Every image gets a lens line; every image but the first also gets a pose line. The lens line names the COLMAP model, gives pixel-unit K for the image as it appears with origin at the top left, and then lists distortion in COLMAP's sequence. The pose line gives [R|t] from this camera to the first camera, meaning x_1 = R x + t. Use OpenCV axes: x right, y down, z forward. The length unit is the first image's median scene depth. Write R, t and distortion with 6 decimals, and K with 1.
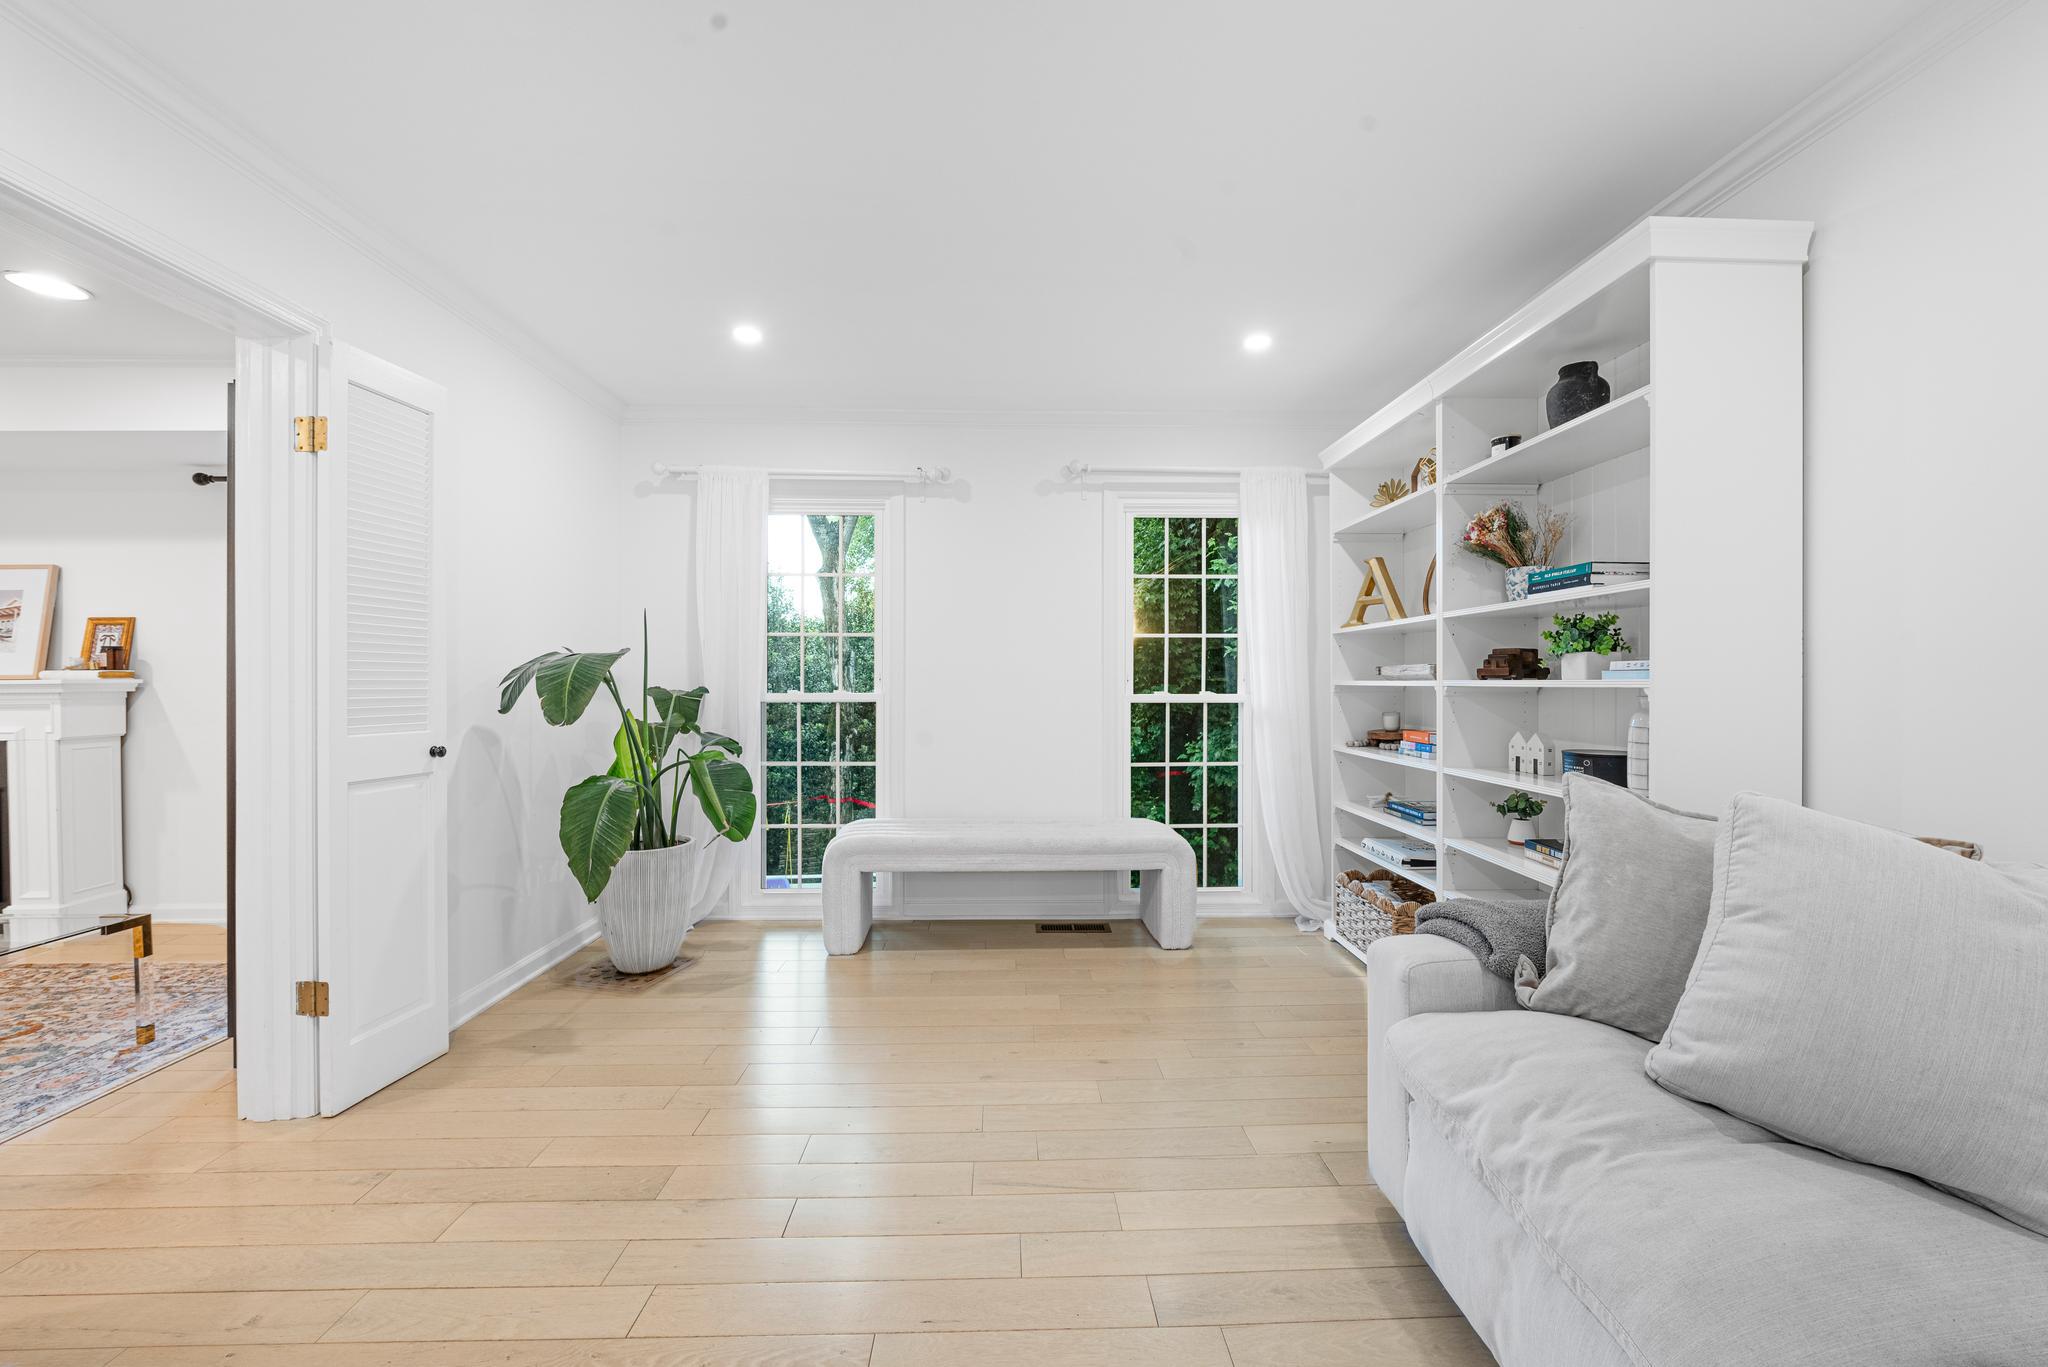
lens RADIAL K [[822.4, 0, 1031.7], [0, 822.4, 682.4], [0, 0, 1]] dist [-0.005341, -0.001343]
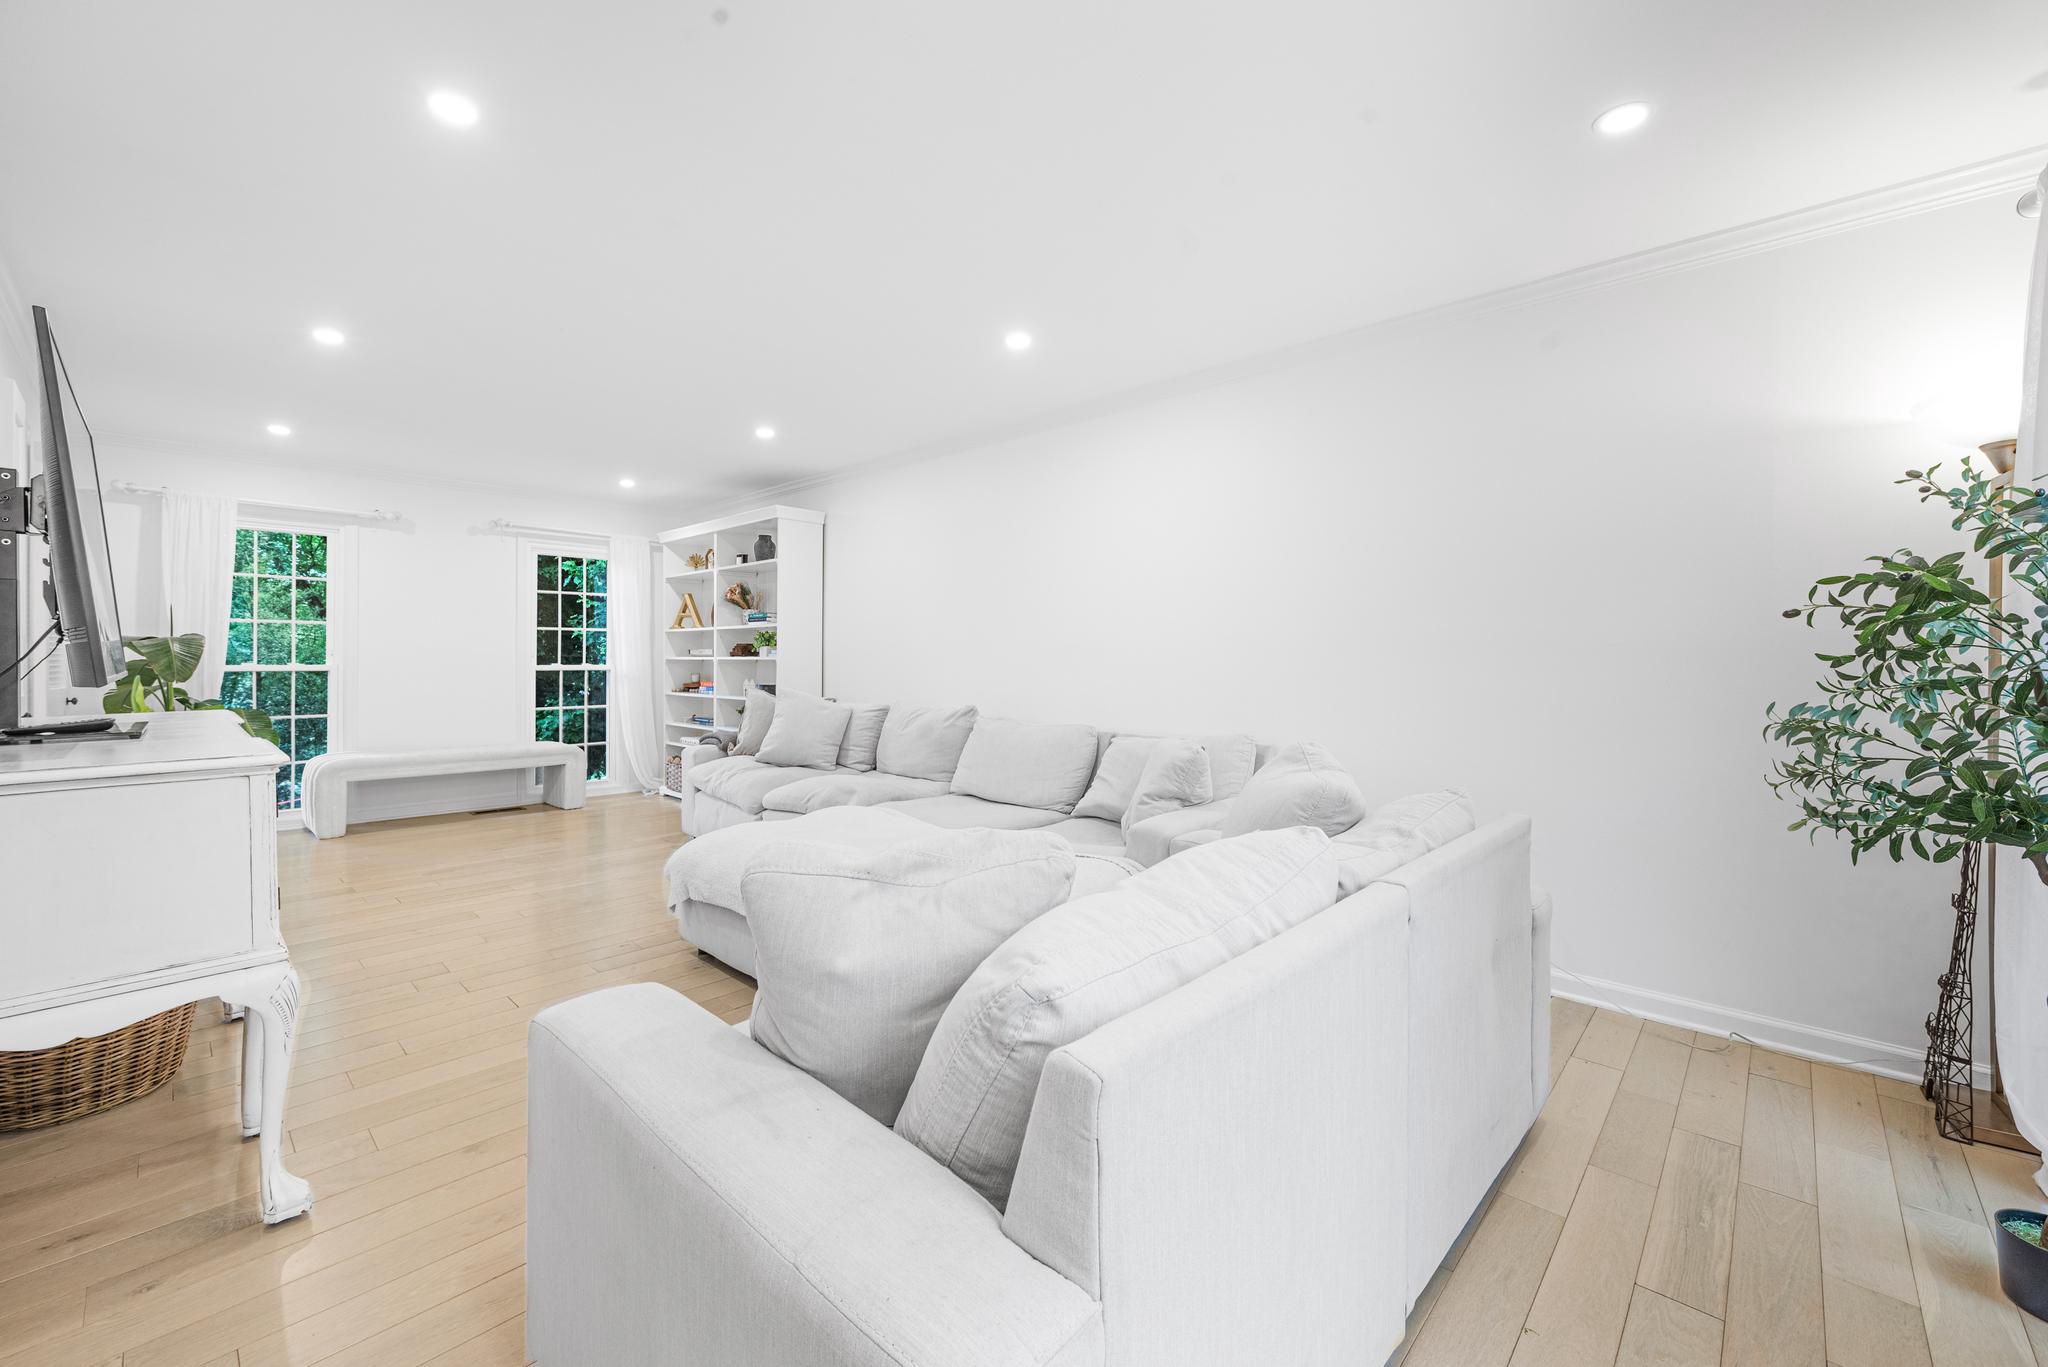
lens RADIAL K [[822.4, 0, 1026.1], [0, 822.4, 656.5], [0, 0, 1]] dist [-0.005341, -0.001343]
pose [[0.712593, 0.005354, 0.701557, -0.383556], [-0.001438, 0.999980, -0.006170, 0.007188], [-0.701576, 0.003388, 0.712587, -0.969244]]
